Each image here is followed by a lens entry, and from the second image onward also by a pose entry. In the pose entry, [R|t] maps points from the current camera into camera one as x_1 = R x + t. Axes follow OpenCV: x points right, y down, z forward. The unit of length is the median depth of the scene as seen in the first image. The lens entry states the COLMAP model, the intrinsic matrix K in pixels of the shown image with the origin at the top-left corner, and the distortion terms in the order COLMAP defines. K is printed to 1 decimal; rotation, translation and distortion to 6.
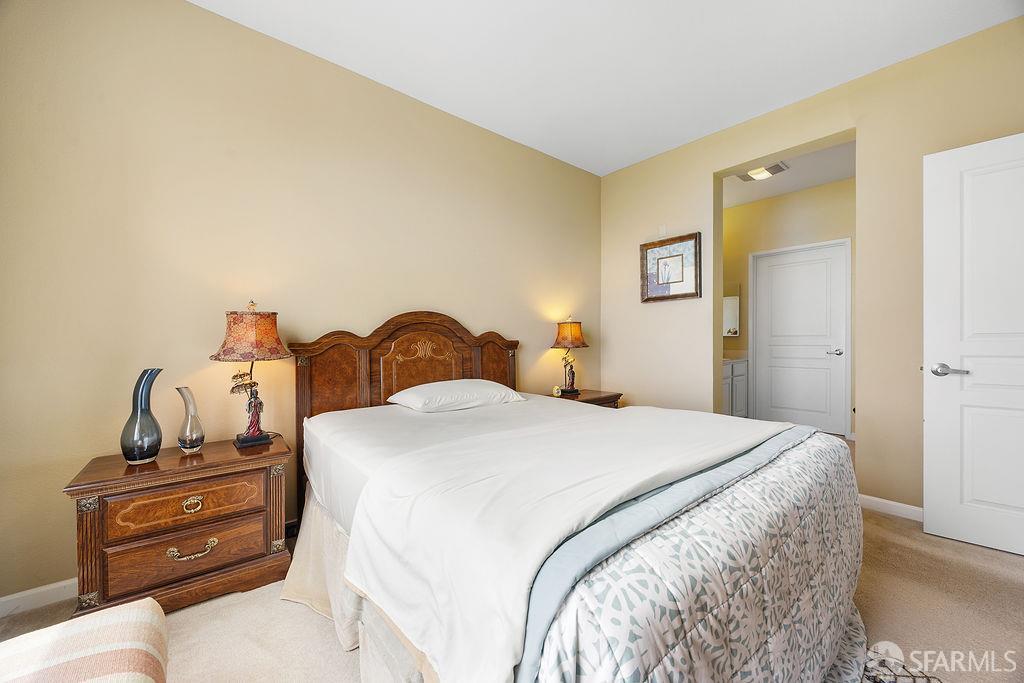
lens RADIAL K [[394.5, 0, 513.9], [0, 394.5, 343.0], [0, 0, 1]] dist [0.001805, 0.000185]
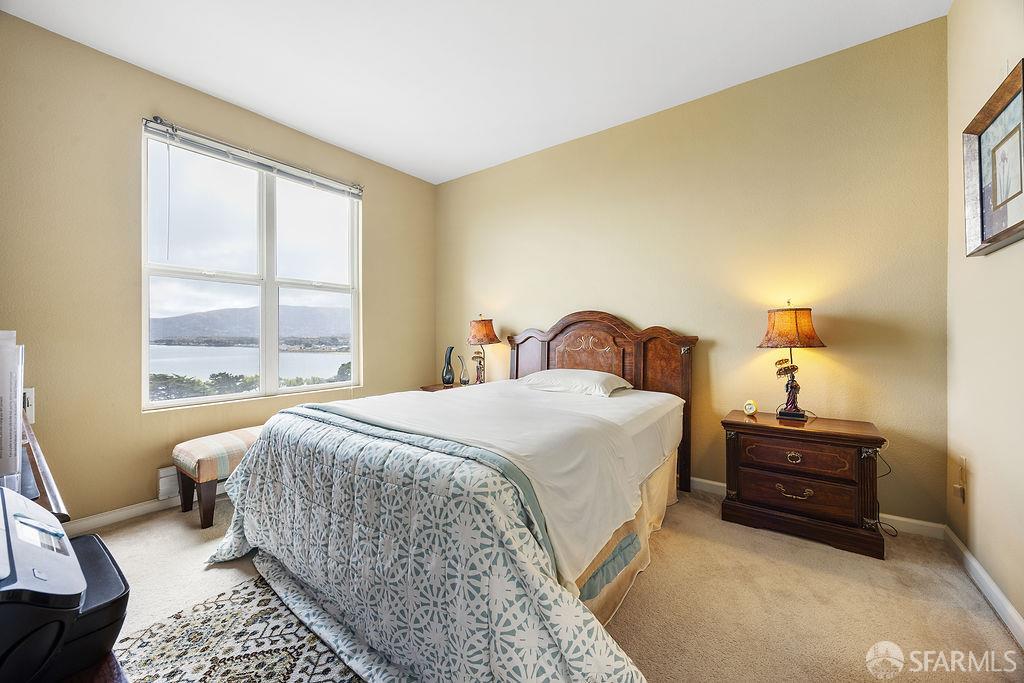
lens RADIAL K [[394.5, 0, 514.8], [0, 394.5, 333.3], [0, 0, 1]] dist [0.001805, 0.000185]
pose [[0.198038, 0.015990, -0.980064, 0.886960], [-0.000336, 0.999868, 0.016245, -0.030811], [0.980194, -0.002888, 0.198017, 0.538375]]
